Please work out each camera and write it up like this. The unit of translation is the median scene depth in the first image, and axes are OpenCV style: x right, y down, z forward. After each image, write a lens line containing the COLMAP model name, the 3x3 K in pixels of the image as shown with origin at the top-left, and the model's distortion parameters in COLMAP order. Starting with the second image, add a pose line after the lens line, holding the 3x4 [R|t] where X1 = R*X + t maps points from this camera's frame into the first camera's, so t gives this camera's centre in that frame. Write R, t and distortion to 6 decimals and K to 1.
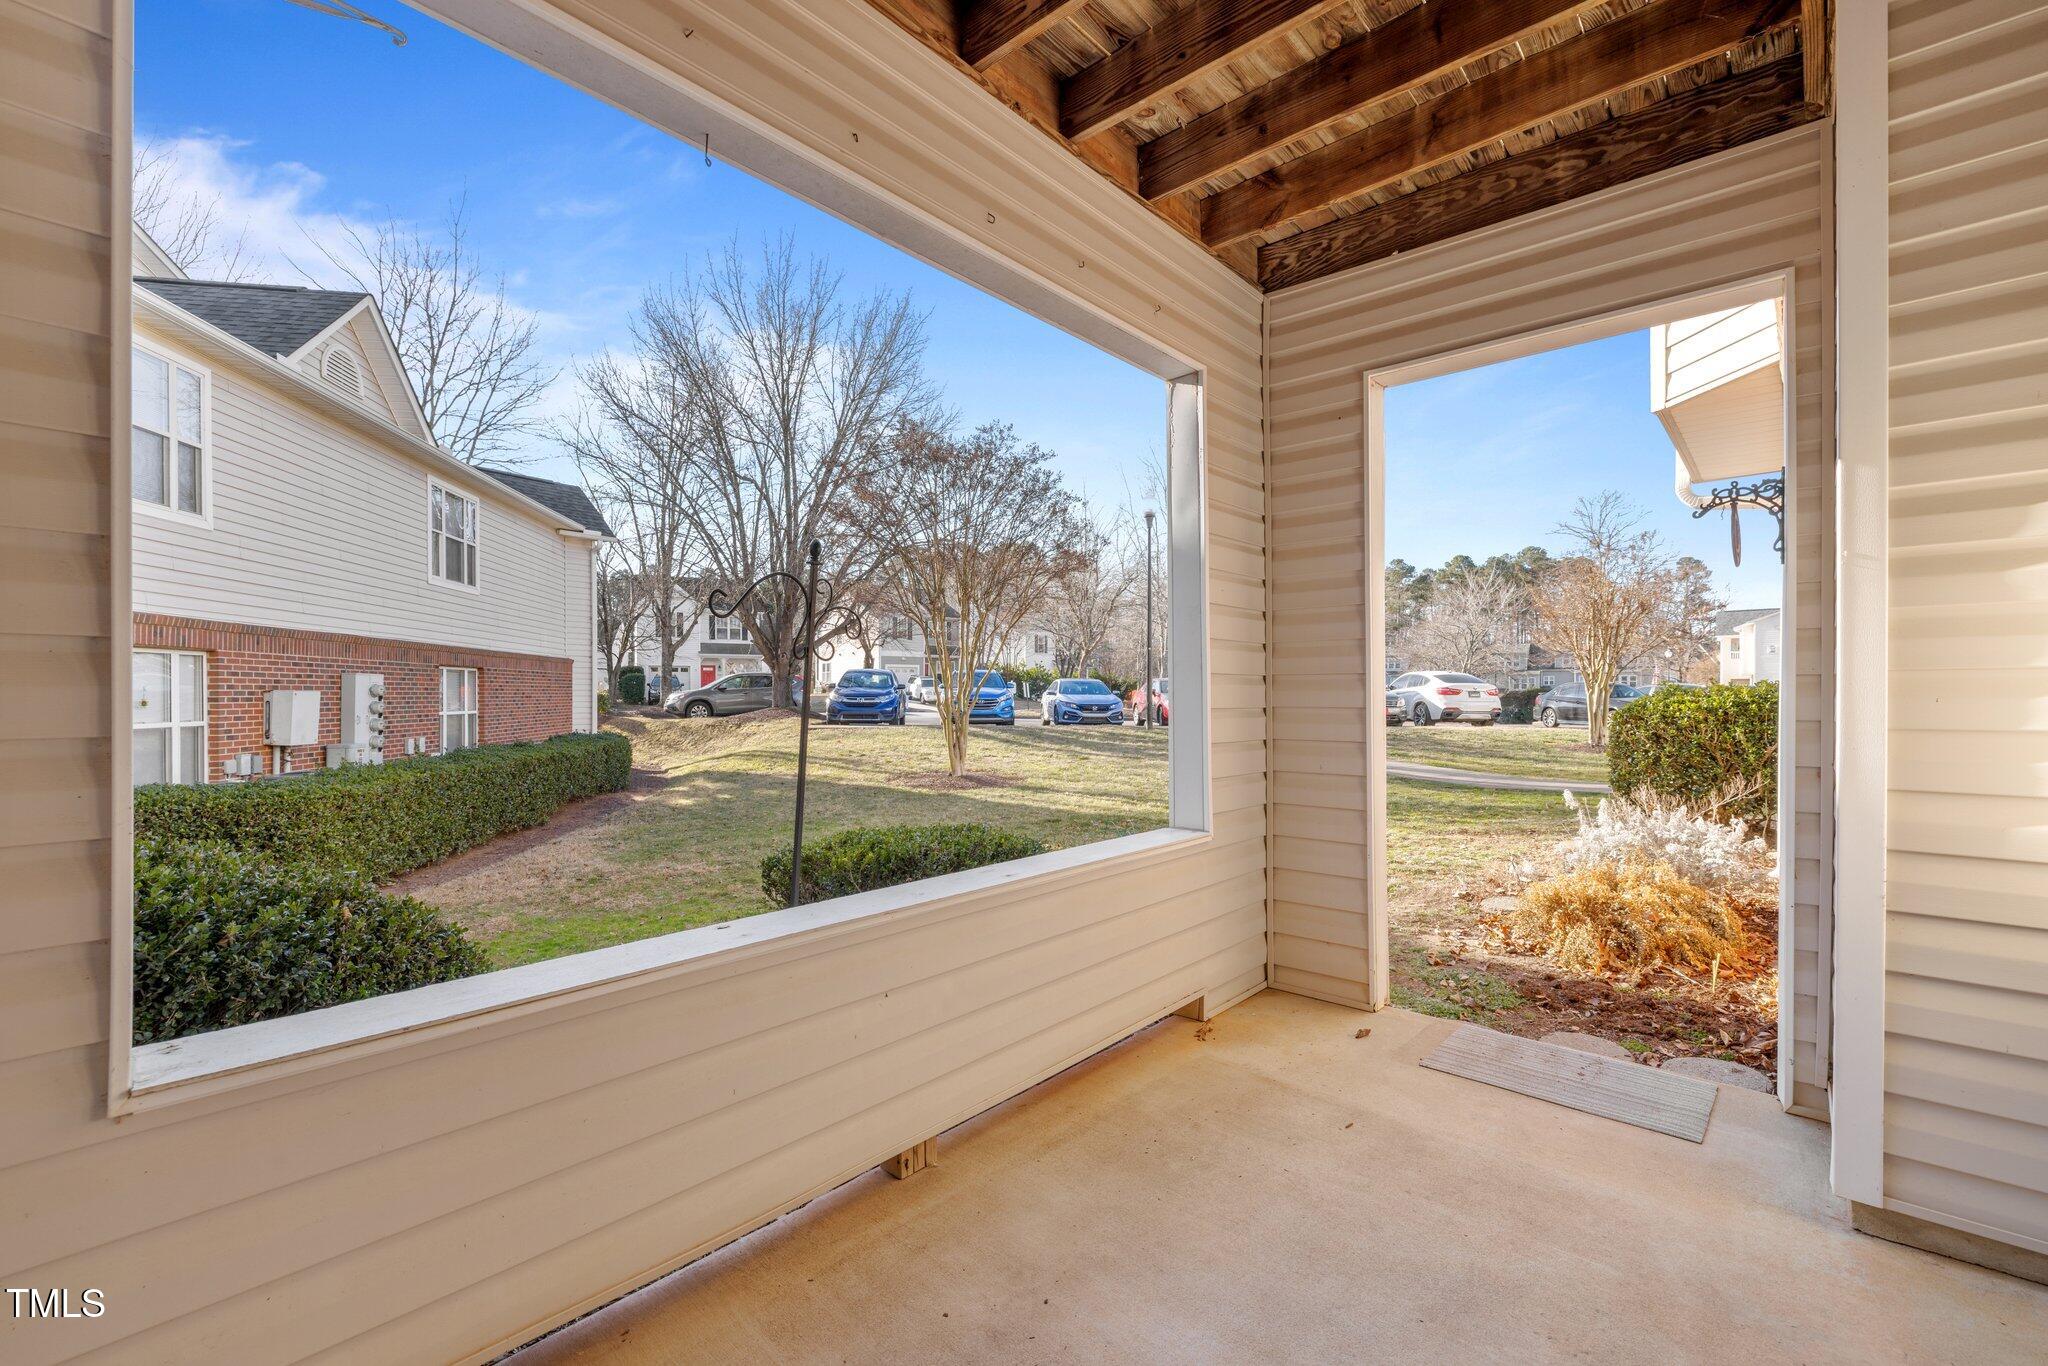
lens RADIAL K [[867.4, 0, 1024.0], [0, 867.4, 683.0], [0, 0, 1]] dist [-0.000912, -0.000065]
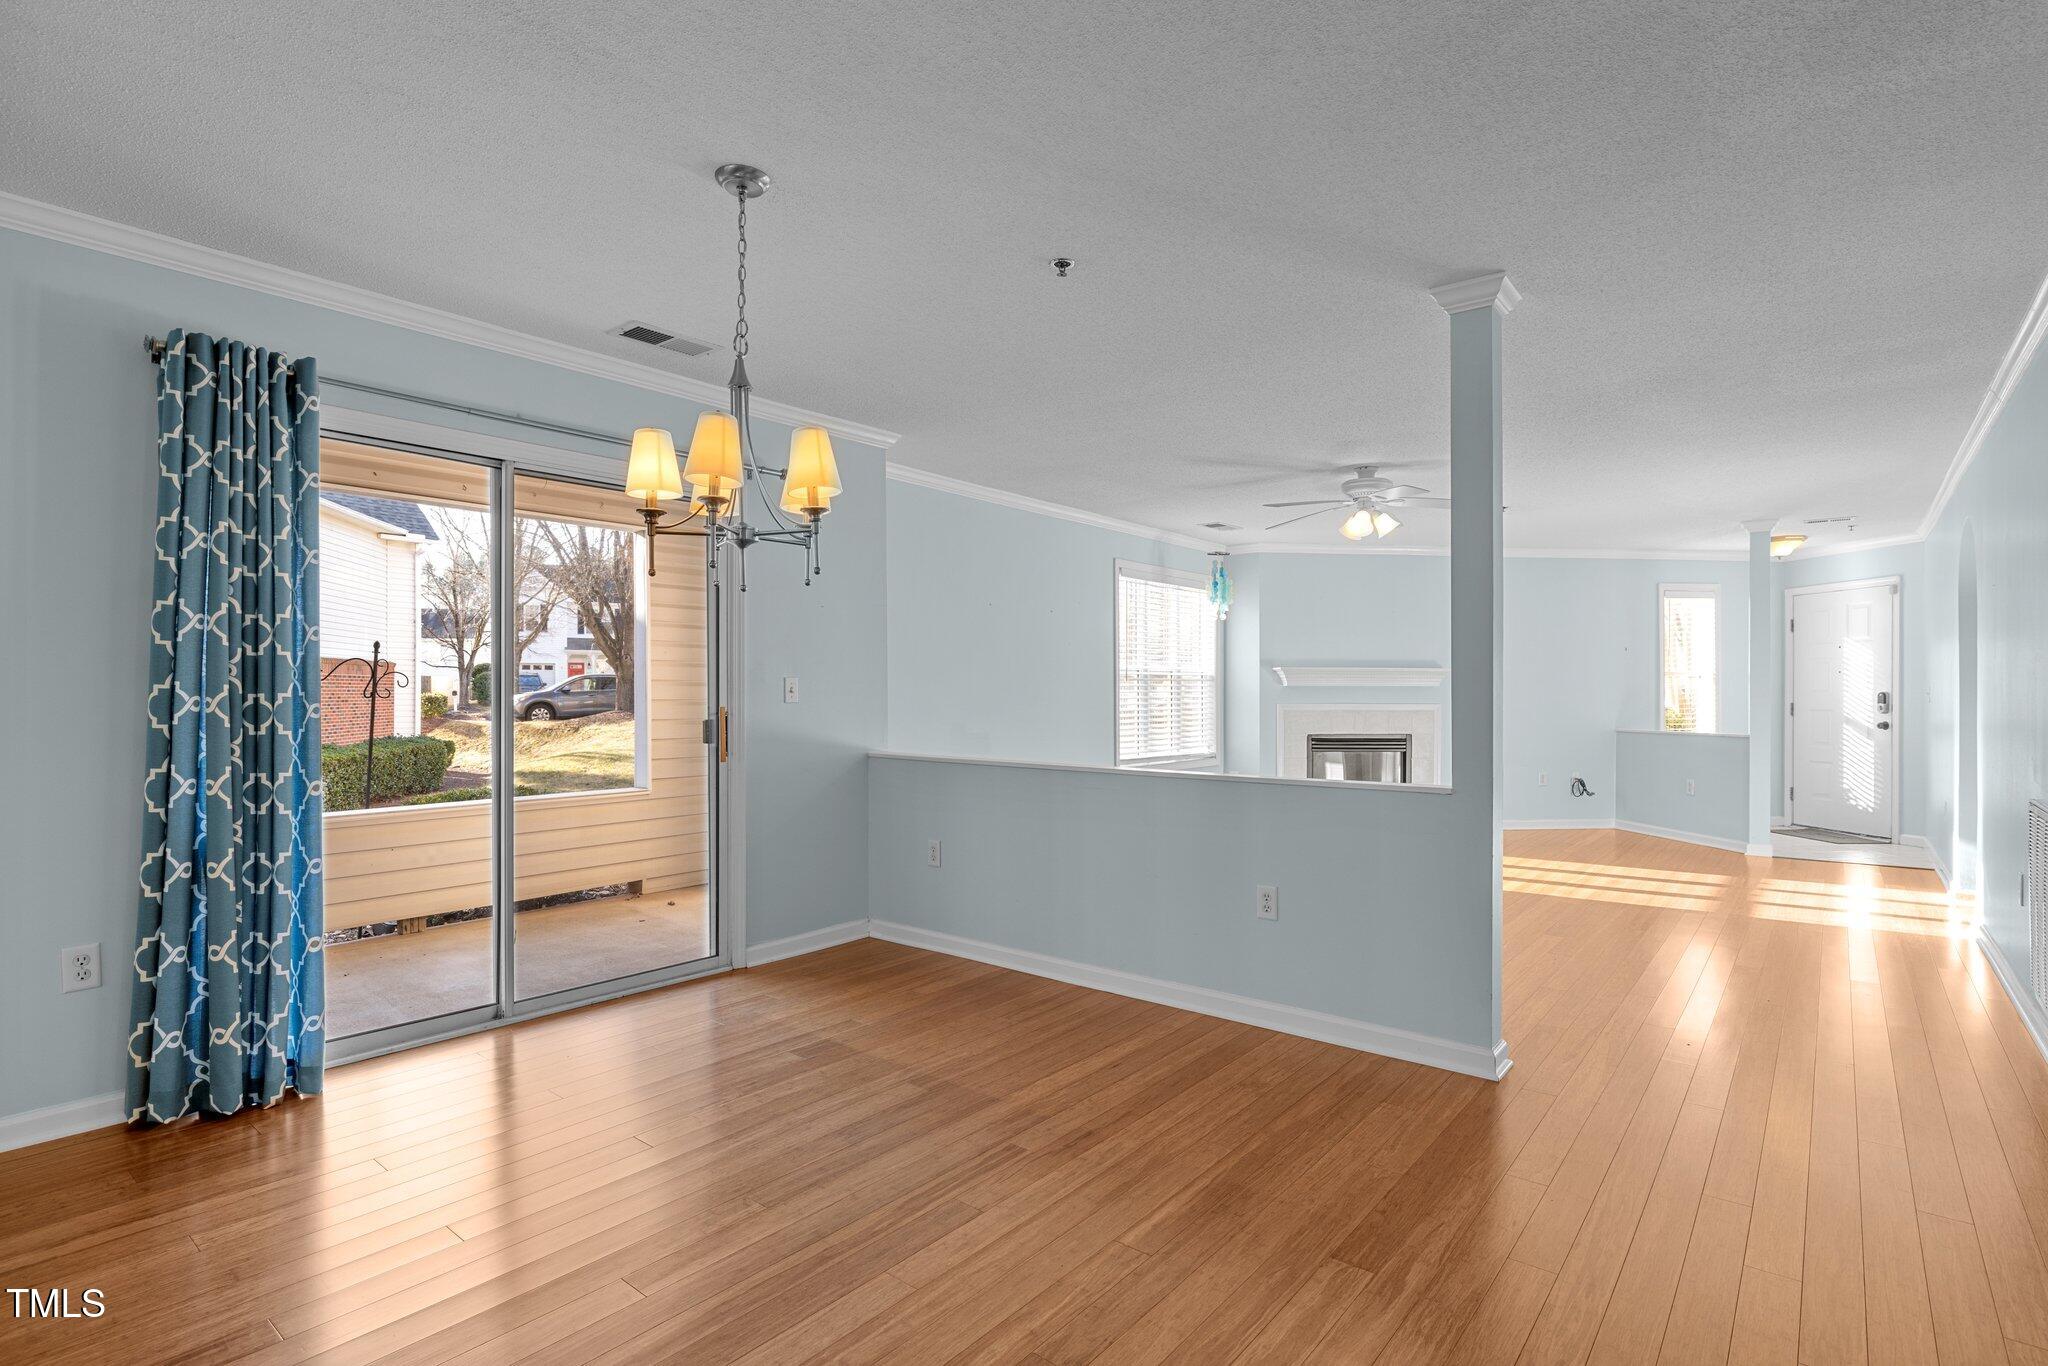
lens RADIAL K [[1001.4, 0, 1024.0], [0, 1001.4, 688.0], [0, 0, 1]] dist [-0.002602, 0.000650]
pose [[0.998954, 0.001664, 0.045692, 0.234025], [-0.002057, 0.999961, 0.008535, -0.014814], [-0.045676, -0.008620, 0.998919, -0.290484]]
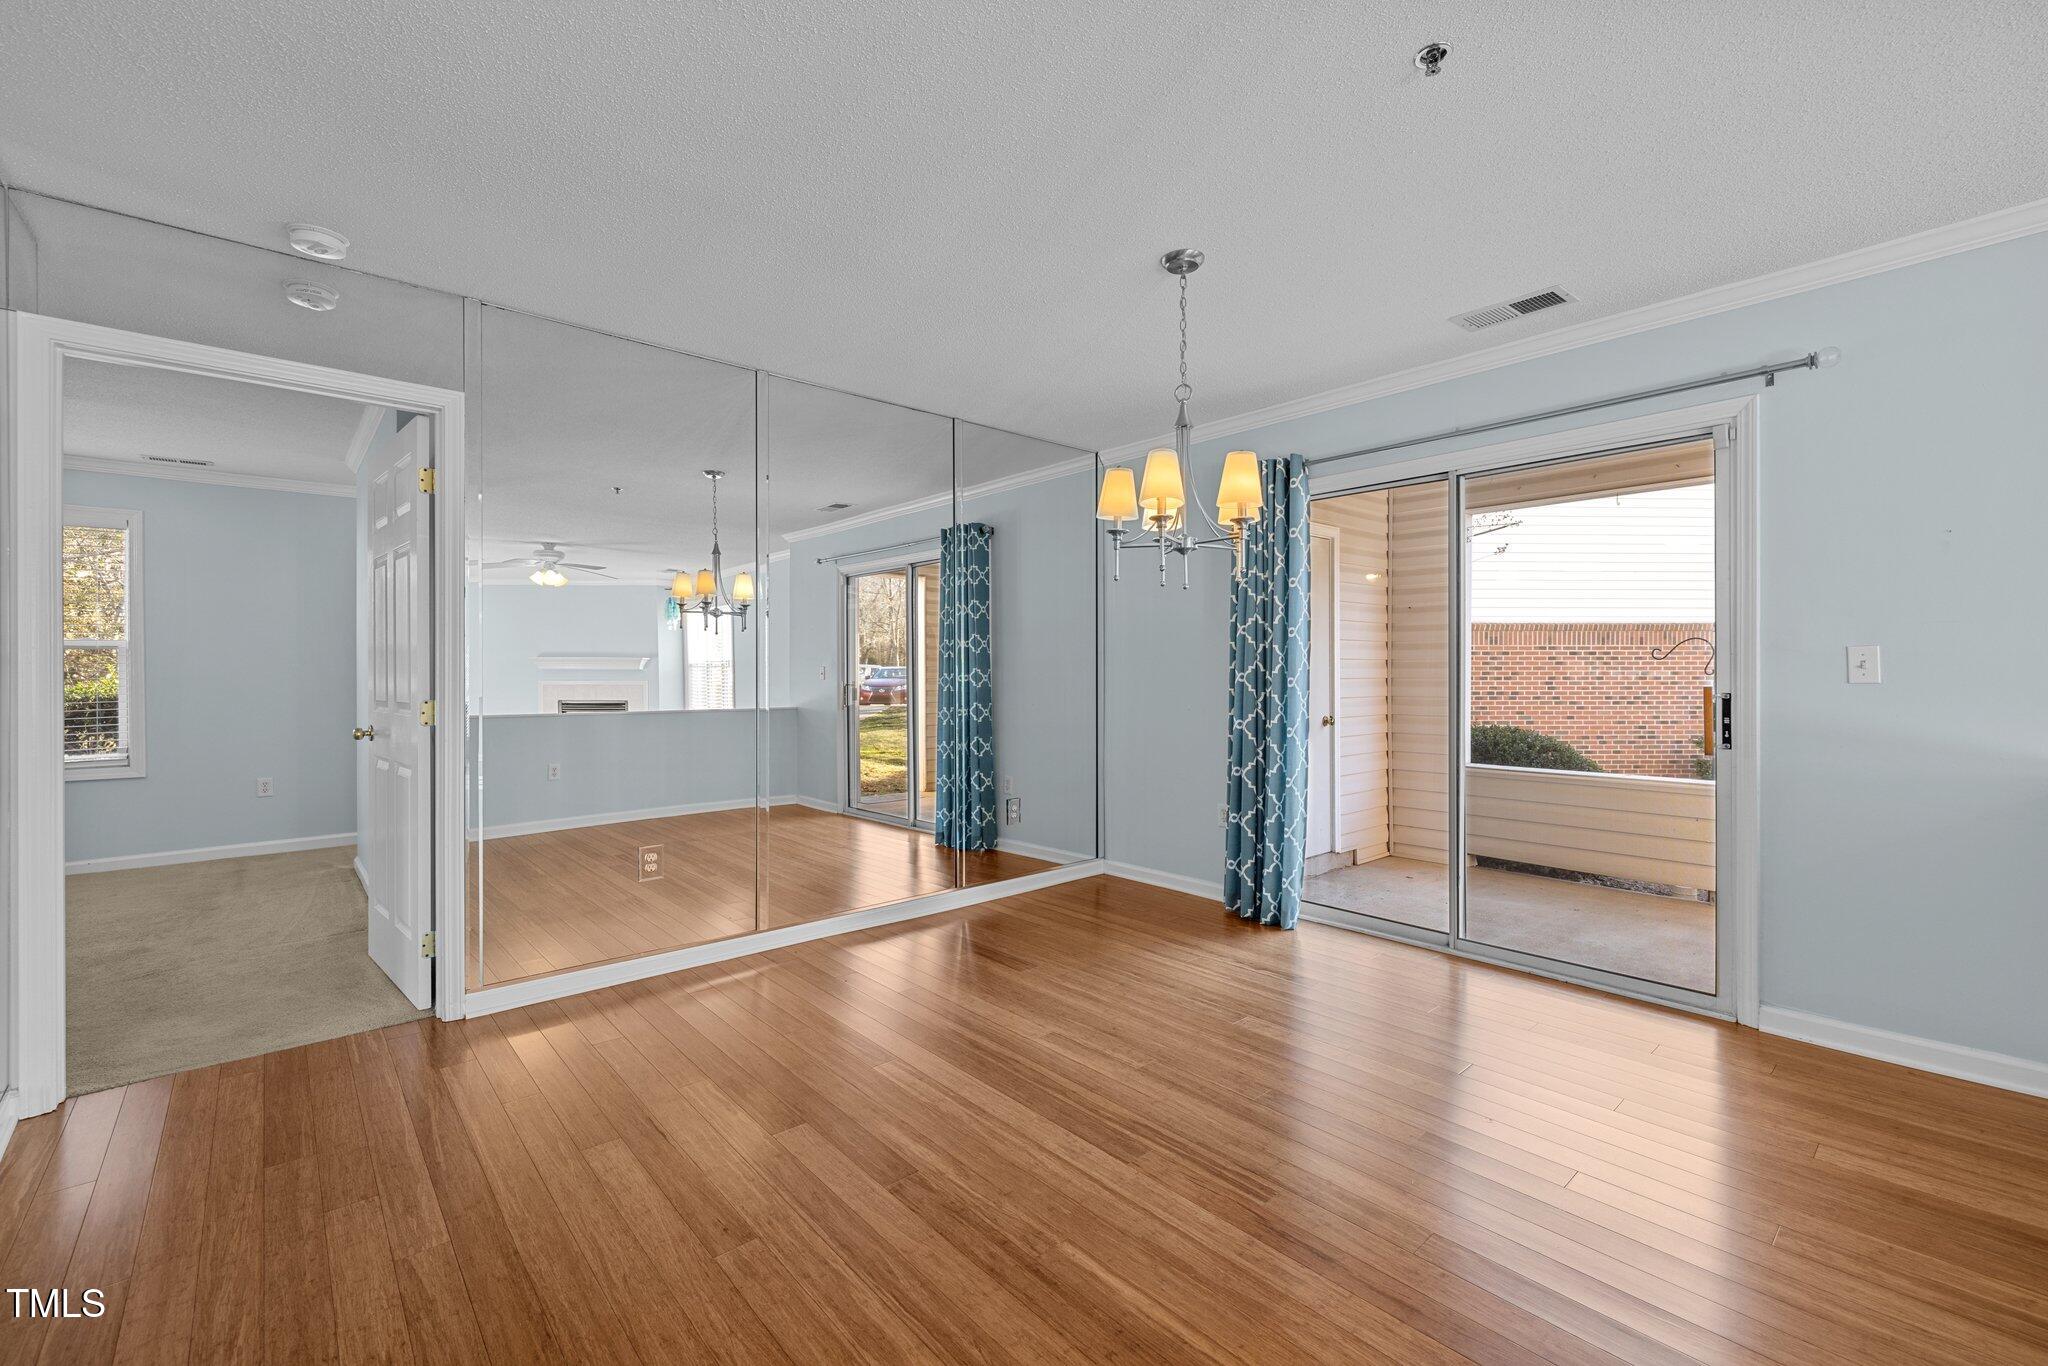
lens RADIAL K [[864.7, 0, 1014.8], [0, 864.7, 670.6], [0, 0, 1]] dist [-0.001581, -0.000236]
pose [[-0.124162, -0.000283, -0.992262, 0.422727], [0.015722, 0.999874, -0.002252, -0.011856], [0.992137, -0.015880, -0.124141, -0.085593]]
